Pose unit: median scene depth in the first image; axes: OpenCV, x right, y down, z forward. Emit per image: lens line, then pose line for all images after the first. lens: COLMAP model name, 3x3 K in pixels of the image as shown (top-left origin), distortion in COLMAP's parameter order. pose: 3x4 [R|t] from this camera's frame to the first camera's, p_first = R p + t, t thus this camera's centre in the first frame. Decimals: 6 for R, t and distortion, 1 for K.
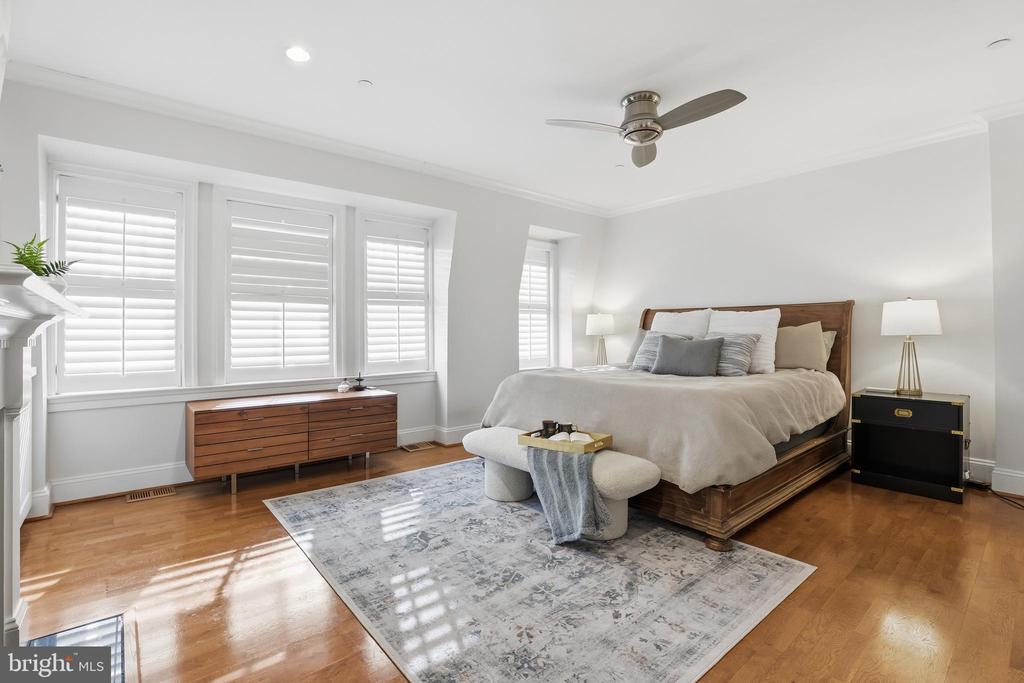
lens RADIAL K [[466.9, 0, 504.2], [0, 466.9, 326.1], [0, 0, 1]] dist [-0.035166, 0.004894]
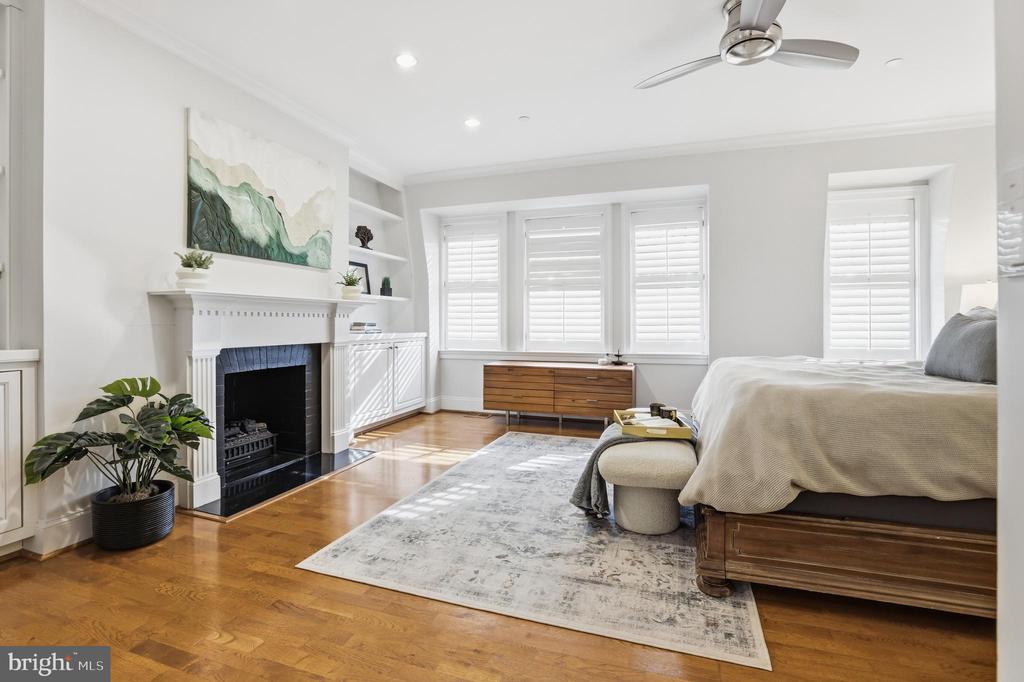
lens RADIAL K [[466.9, 0, 510.6], [0, 466.9, 319.6], [0, 0, 1]] dist [-0.035166, 0.004894]
pose [[0.527370, 0.000916, -0.849635, 0.879641], [0.007982, 0.999950, 0.006033, 0.031968], [0.849598, -0.009963, 0.527336, 0.311610]]
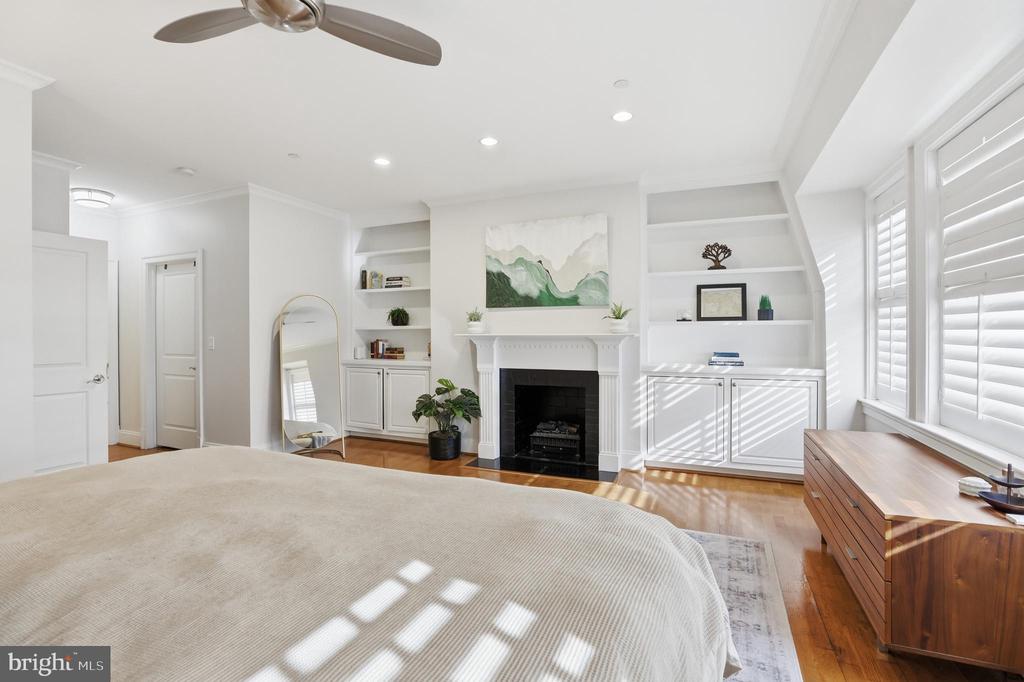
lens RADIAL K [[466.9, 0, 515.6], [0, 466.9, 341.9], [0, 0, 1]] dist [-0.035166, 0.004894]
pose [[-0.880533, 0.018564, -0.473620, 0.374835], [0.015217, 0.999825, 0.010900, -0.018258], [0.473740, 0.002390, -0.880662, 1.933204]]
